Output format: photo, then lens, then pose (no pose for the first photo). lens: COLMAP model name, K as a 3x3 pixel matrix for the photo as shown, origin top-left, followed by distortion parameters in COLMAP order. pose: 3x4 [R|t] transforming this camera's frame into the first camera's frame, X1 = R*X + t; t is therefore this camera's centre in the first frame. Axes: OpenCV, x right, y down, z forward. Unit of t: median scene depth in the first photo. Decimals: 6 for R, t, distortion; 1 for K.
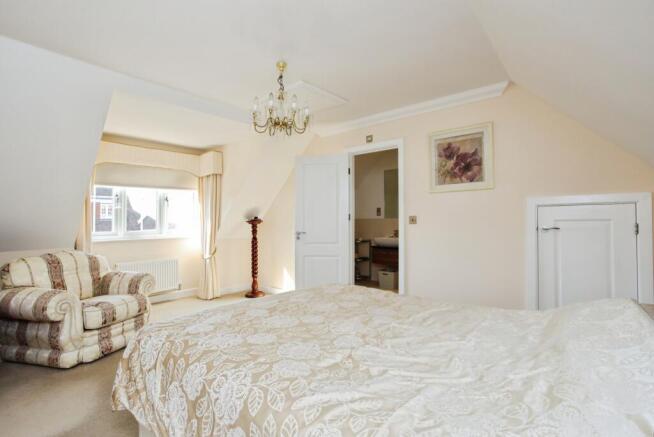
lens RADIAL K [[316.0, 0, 326.1], [0, 316.0, 218.4], [0, 0, 1]] dist [-0.025376, -0.000246]
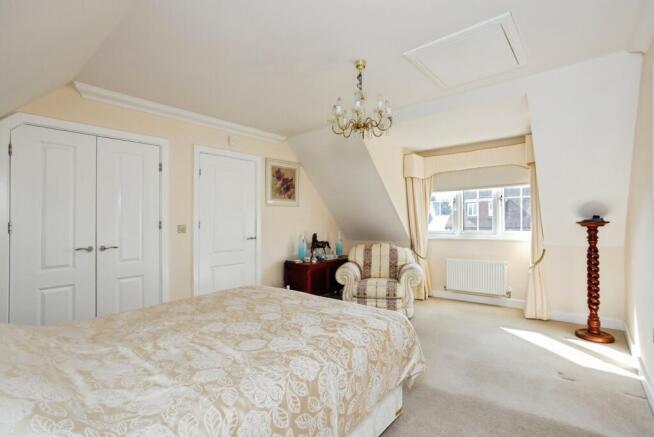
lens RADIAL K [[316.0, 0, 326.3], [0, 316.0, 218.9], [0, 0, 1]] dist [-0.025376, -0.000246]
pose [[-0.016841, 0.001224, -0.999857, 0.422886], [0.024992, 0.999687, 0.000803, -0.012509], [0.999546, -0.024975, -0.016866, 0.474243]]
